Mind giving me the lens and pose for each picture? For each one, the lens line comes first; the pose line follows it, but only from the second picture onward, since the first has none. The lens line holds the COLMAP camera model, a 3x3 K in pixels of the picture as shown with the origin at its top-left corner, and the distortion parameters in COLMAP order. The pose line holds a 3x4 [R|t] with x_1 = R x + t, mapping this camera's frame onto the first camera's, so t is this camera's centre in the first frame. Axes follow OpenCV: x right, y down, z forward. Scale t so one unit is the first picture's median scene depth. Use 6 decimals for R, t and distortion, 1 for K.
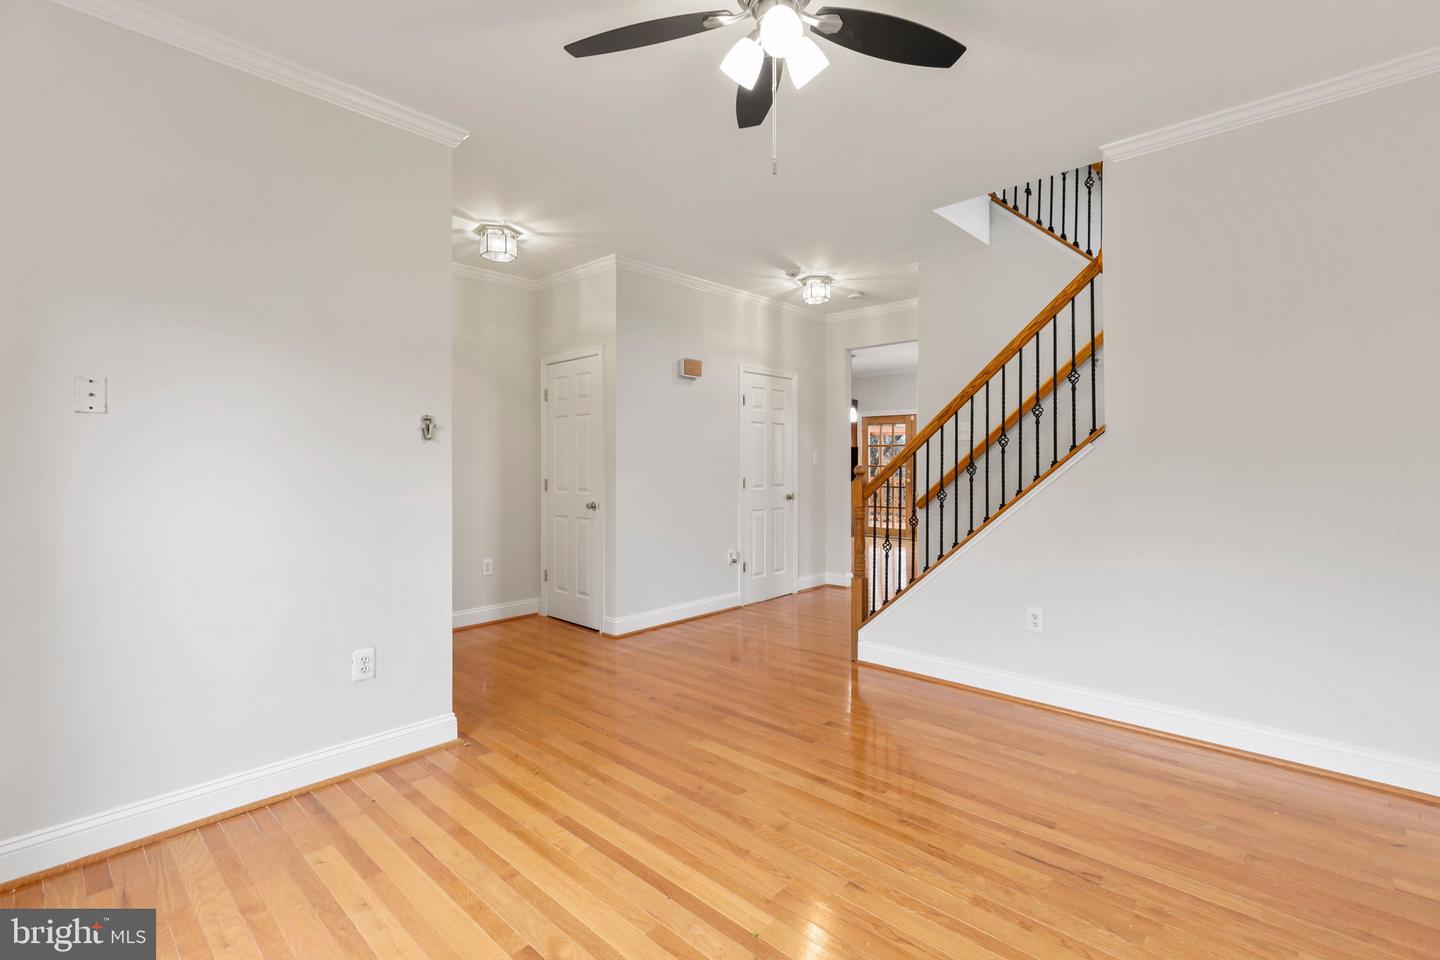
lens RADIAL K [[653.3, 0, 727.8], [0, 653.3, 456.6], [0, 0, 1]] dist [-0.010726, 0.000664]
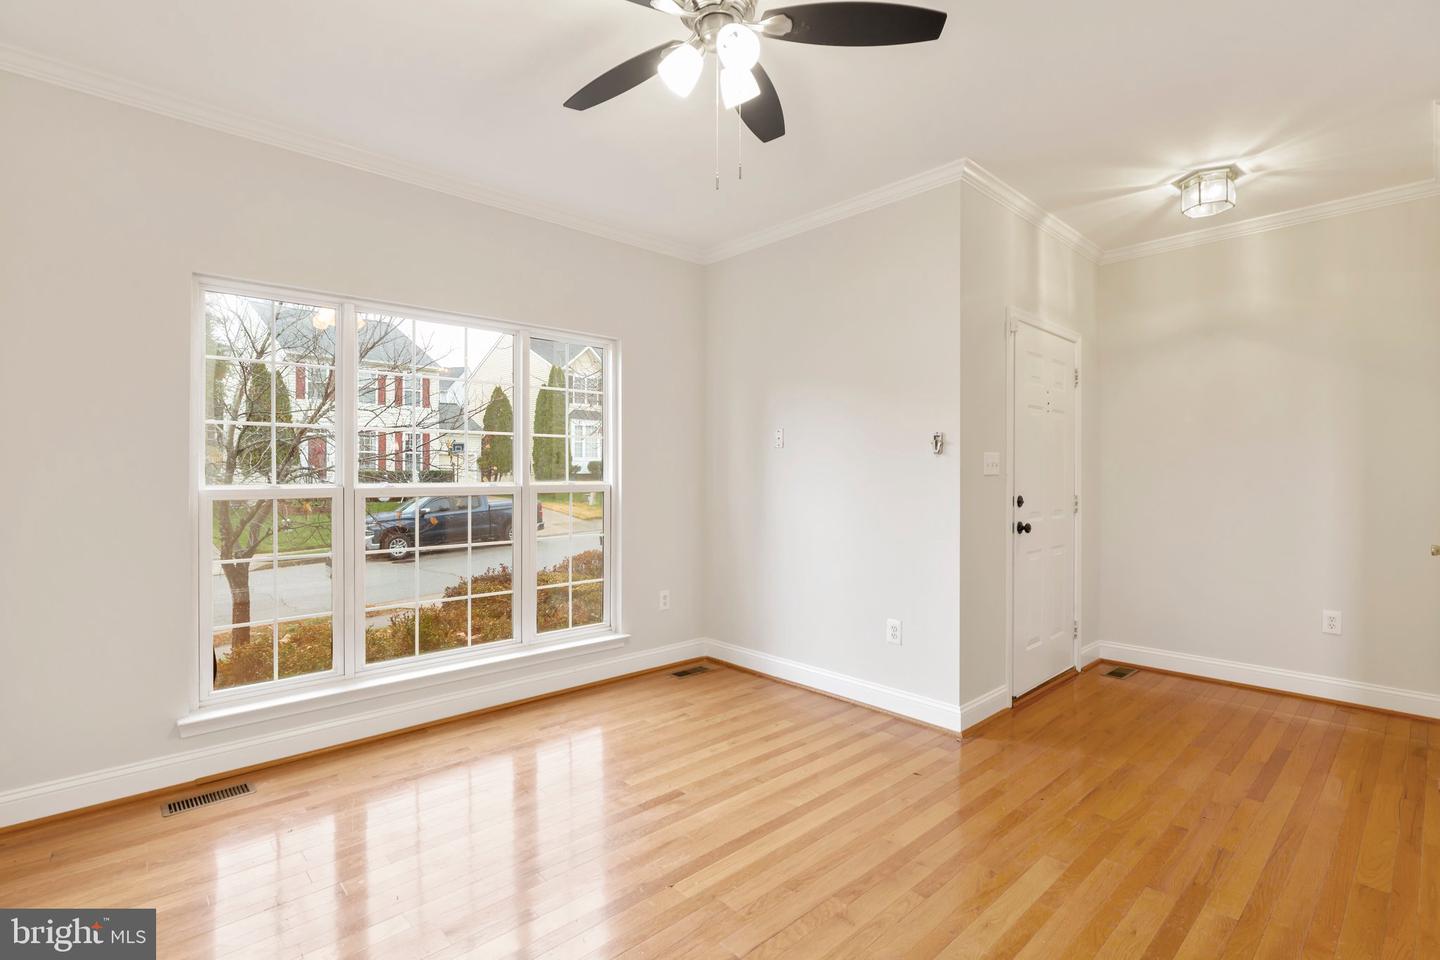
lens RADIAL K [[680.9, 0, 722.9], [0, 680.9, 470.9], [0, 0, 1]] dist [-0.002303, -0.000043]
pose [[-0.082642, -0.000135, -0.996579, 0.803191], [0.007392, 0.999972, -0.000748, 0.001717], [0.996552, -0.007429, -0.082638, 0.776764]]
